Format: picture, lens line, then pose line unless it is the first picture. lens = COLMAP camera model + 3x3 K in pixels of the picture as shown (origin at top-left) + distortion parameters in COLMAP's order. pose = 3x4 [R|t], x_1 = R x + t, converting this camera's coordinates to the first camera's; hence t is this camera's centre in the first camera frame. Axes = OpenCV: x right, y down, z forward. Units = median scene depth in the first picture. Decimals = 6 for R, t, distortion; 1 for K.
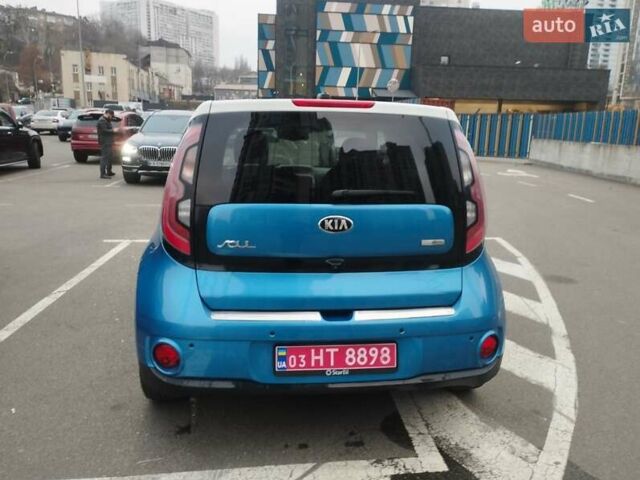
lens RADIAL K [[532.4, 0, 318.6], [0, 532.4, 241.7], [0, 0, 1]] dist [0.107680, -0.126268]
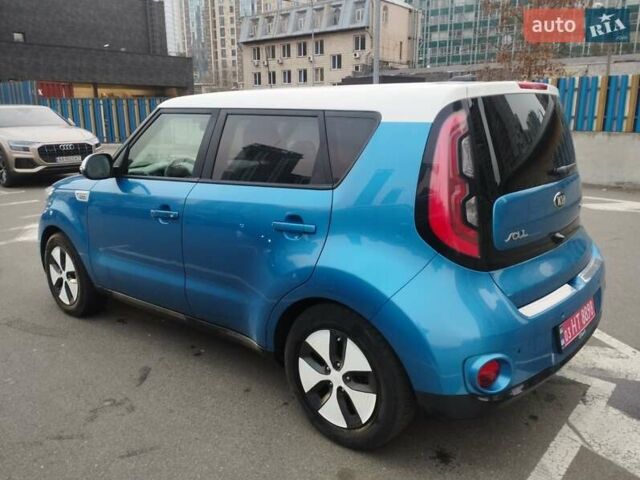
lens RADIAL K [[532.4, 0, 318.6], [0, 532.4, 241.7], [0, 0, 1]] dist [0.107680, -0.126268]
pose [[0.732458, -0.187634, 0.654445, -0.057954], [0.170106, 0.981221, 0.090940, -0.007284], [-0.659219, 0.044715, 0.750621, 0.028607]]
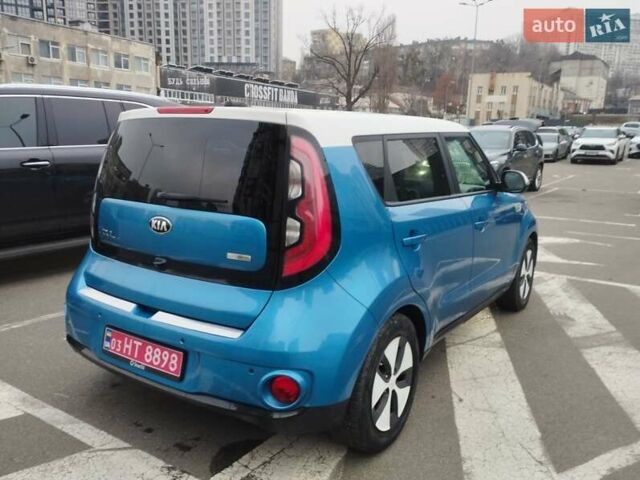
lens RADIAL K [[532.4, 0, 318.6], [0, 532.4, 241.7], [0, 0, 1]] dist [0.107680, -0.126268]
pose [[0.751949, 0.120057, -0.648197, 0.053007], [-0.140509, 0.989870, 0.020342, -0.003652], [0.644073, 0.075781, 0.761201, 0.022561]]
